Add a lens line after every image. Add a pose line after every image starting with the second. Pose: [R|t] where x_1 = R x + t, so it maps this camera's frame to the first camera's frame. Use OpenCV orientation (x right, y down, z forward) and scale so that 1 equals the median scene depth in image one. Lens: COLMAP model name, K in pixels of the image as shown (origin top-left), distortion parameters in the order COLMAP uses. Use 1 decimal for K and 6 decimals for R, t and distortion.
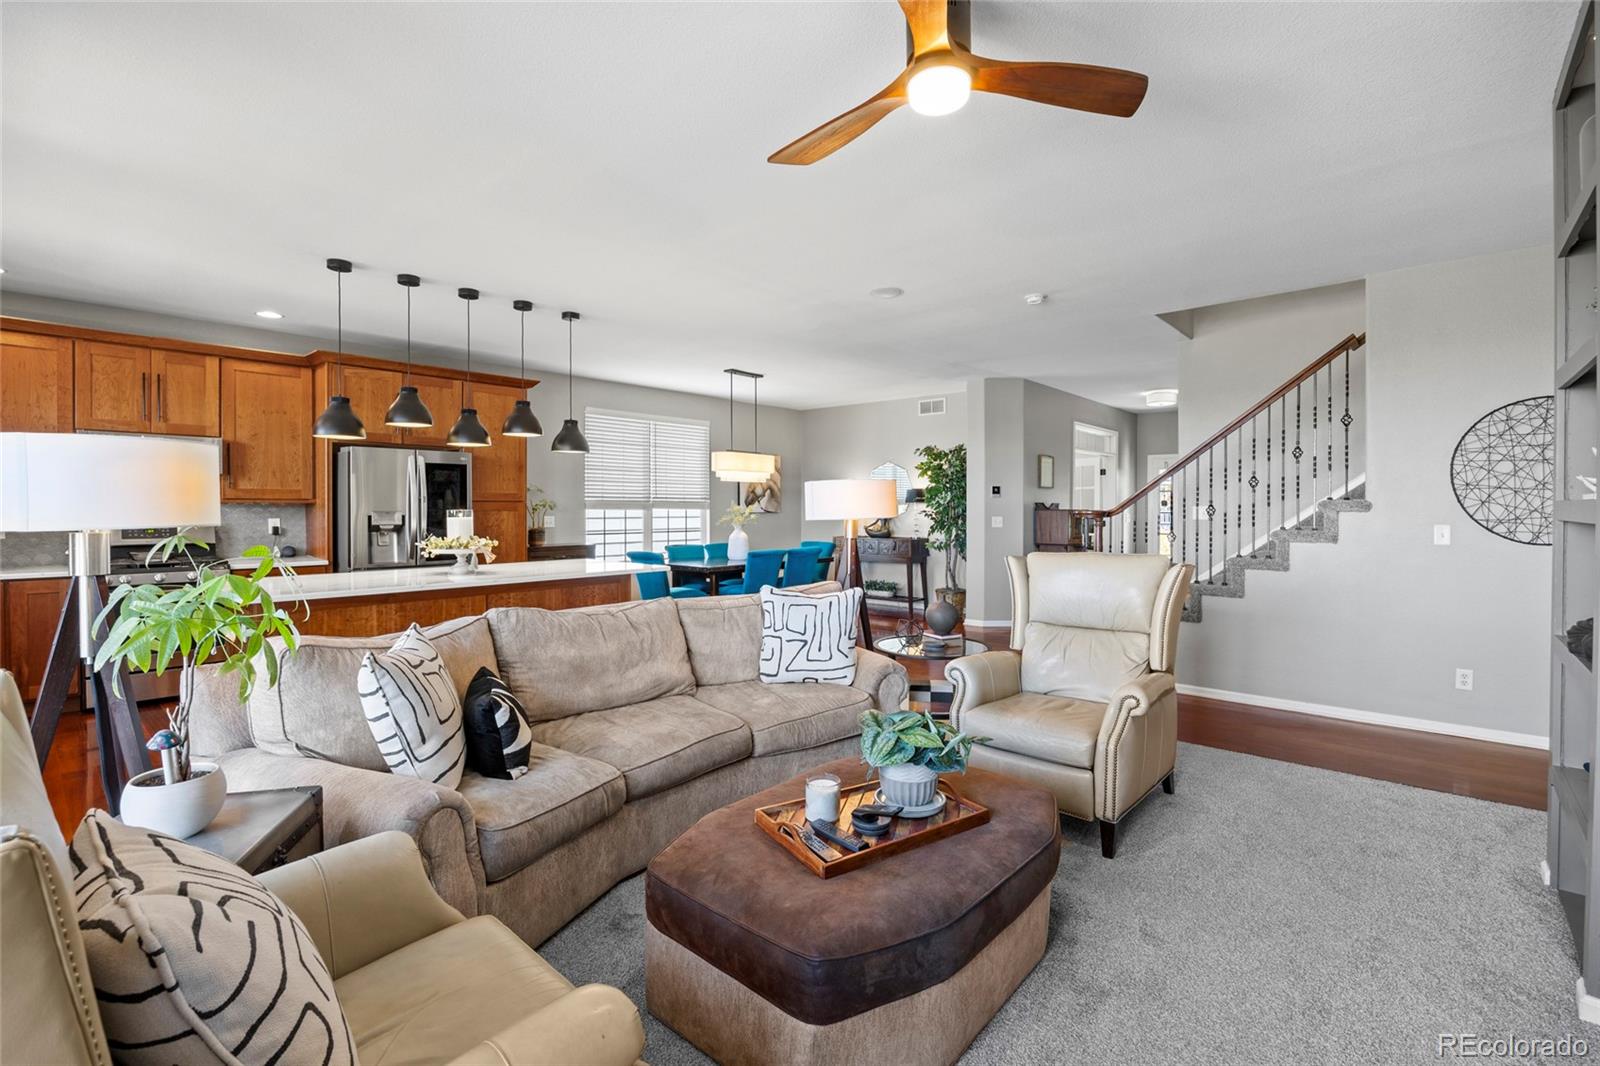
lens RADIAL K [[742.5, 0, 811.3], [0, 742.5, 519.0], [0, 0, 1]] dist [-0.013432, 0.000601]
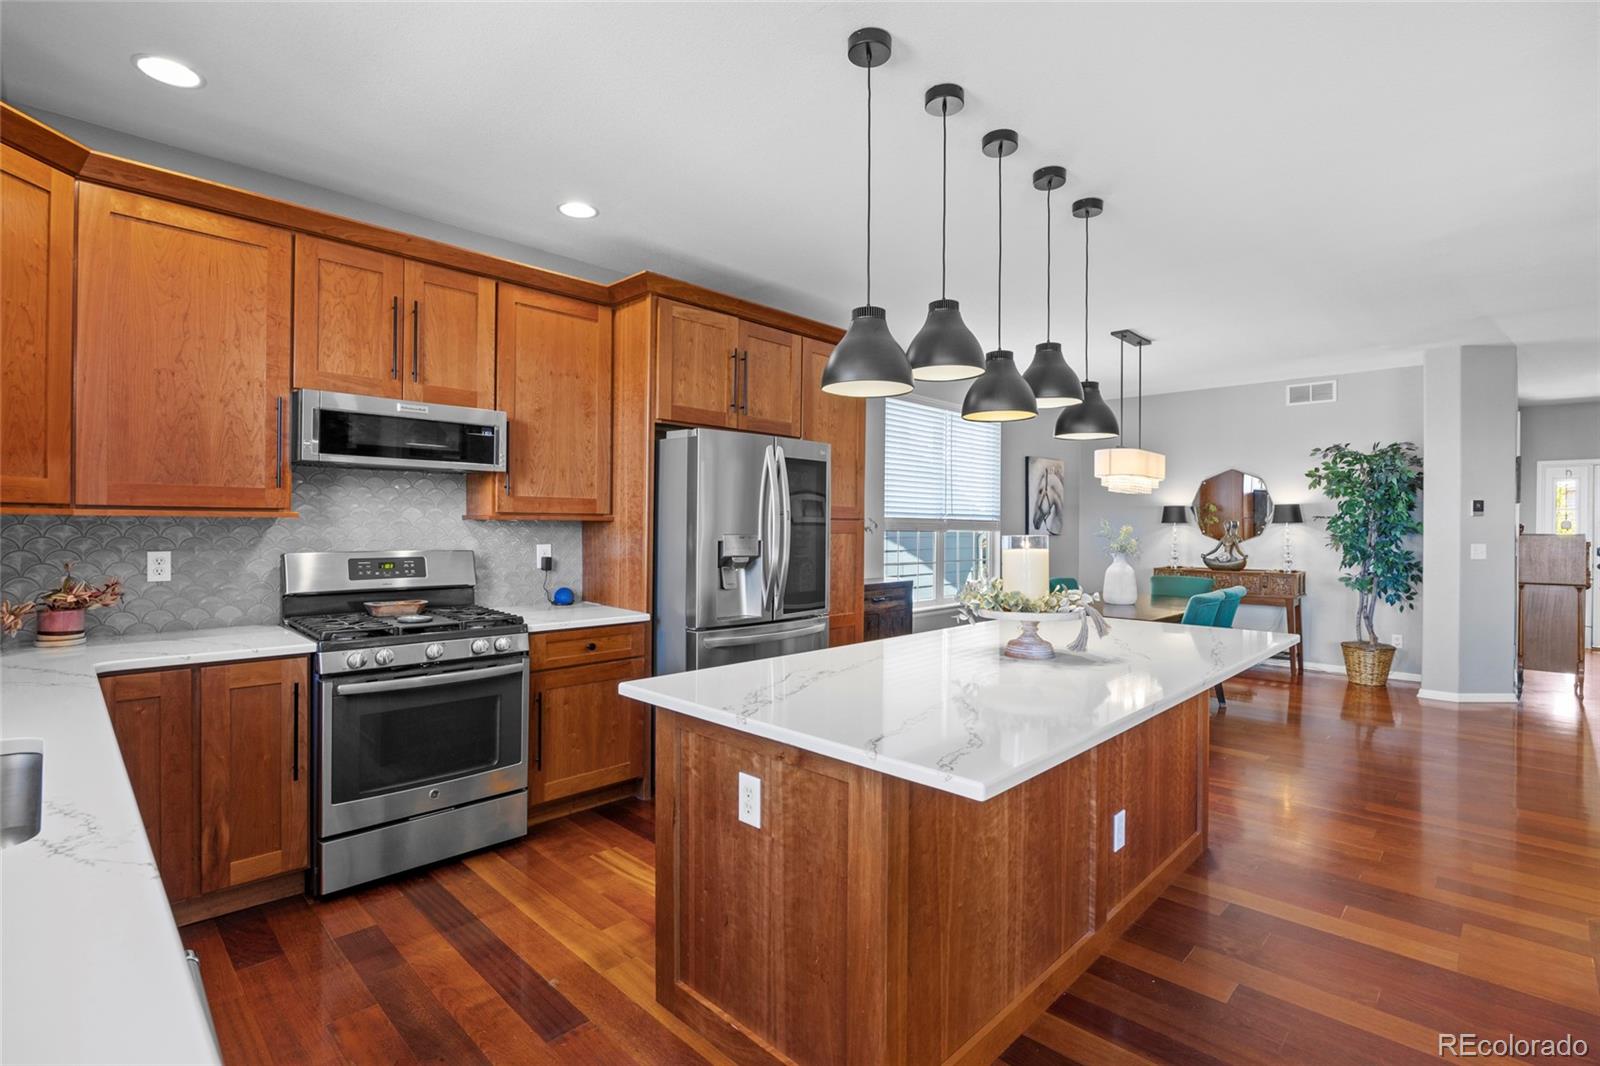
lens RADIAL K [[742.5, 0, 784.7], [0, 742.5, 532.9], [0, 0, 1]] dist [-0.013432, 0.000601]
pose [[0.998747, 0.004726, -0.049823, -0.509890], [-0.005045, 0.999968, -0.006285, -0.007903], [0.049792, 0.006528, 0.998738, 0.383670]]
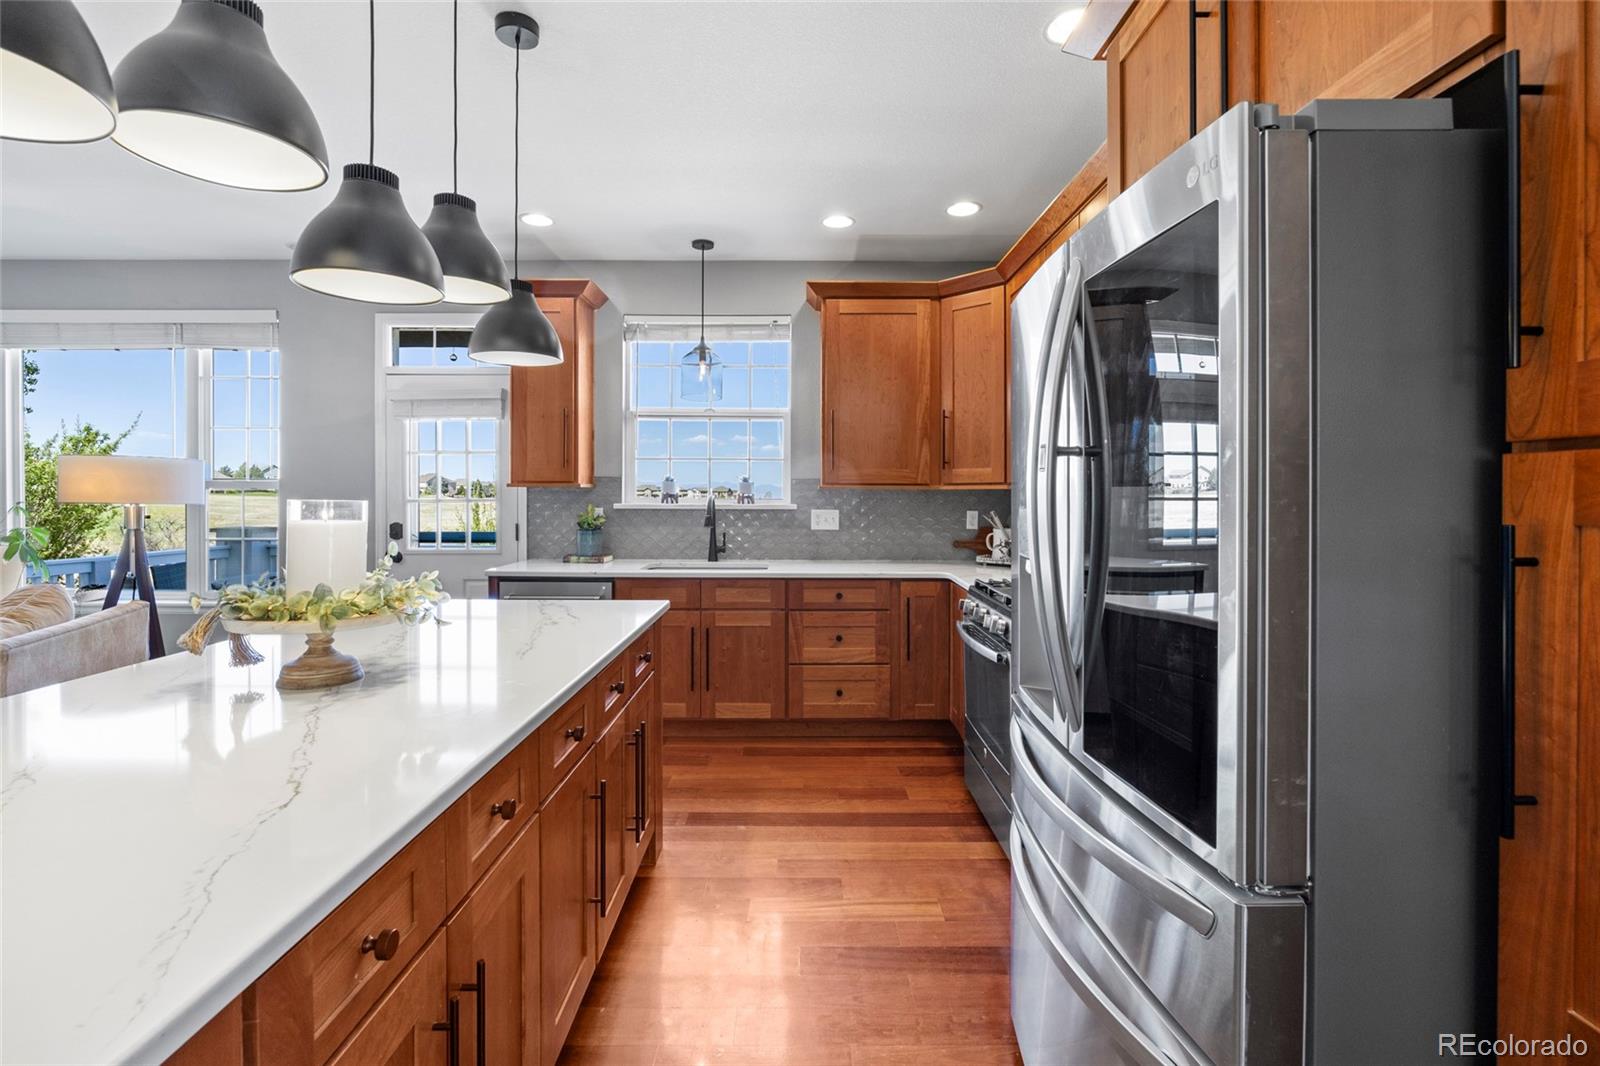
lens RADIAL K [[742.5, 0, 797.7], [0, 742.5, 503.5], [0, 0, 1]] dist [-0.013432, 0.000601]
pose [[-0.752708, -0.004868, -0.658337, -0.330952], [-0.015467, 0.999827, 0.010291, -0.007299], [0.658173, 0.017929, -0.752653, 1.191197]]
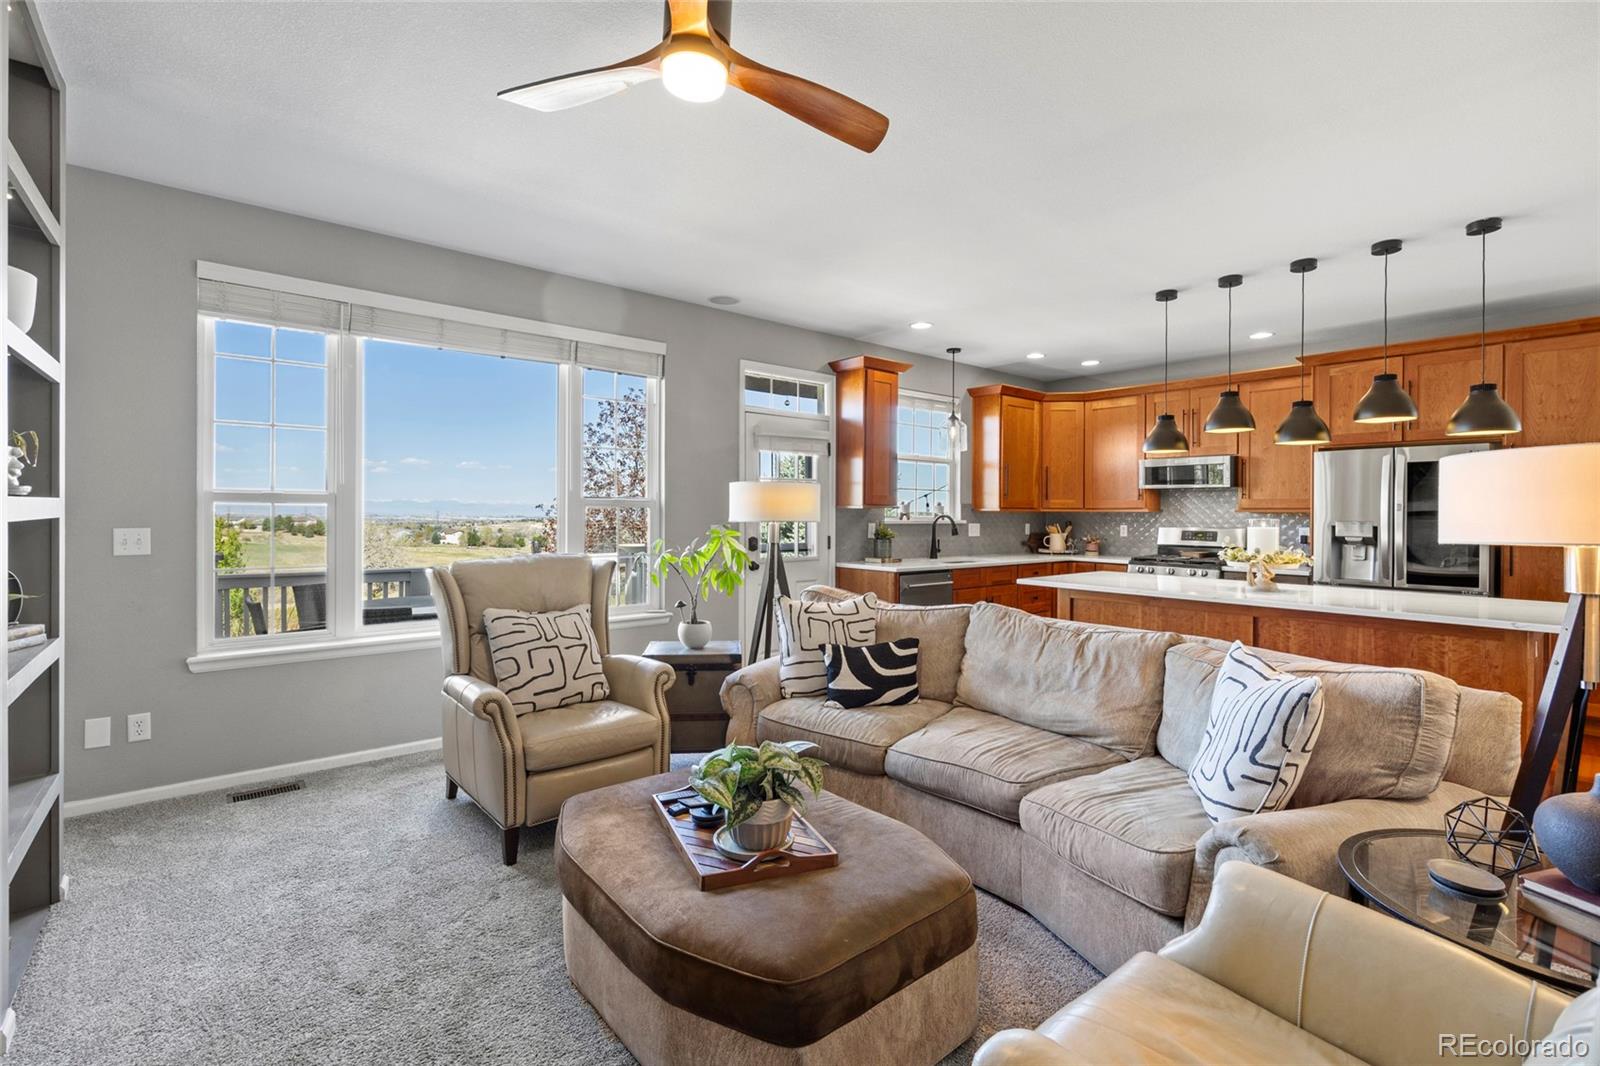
lens RADIAL K [[710.5, 0, 771.6], [0, 710.5, 514.7], [0, 0, 1]] dist [0.002161, 0.000127]
pose [[-0.185789, 0.001168, -0.982589, 0.391560], [-0.023971, 0.999696, 0.005720, -0.006351], [0.982297, 0.024617, -0.185704, 0.478557]]
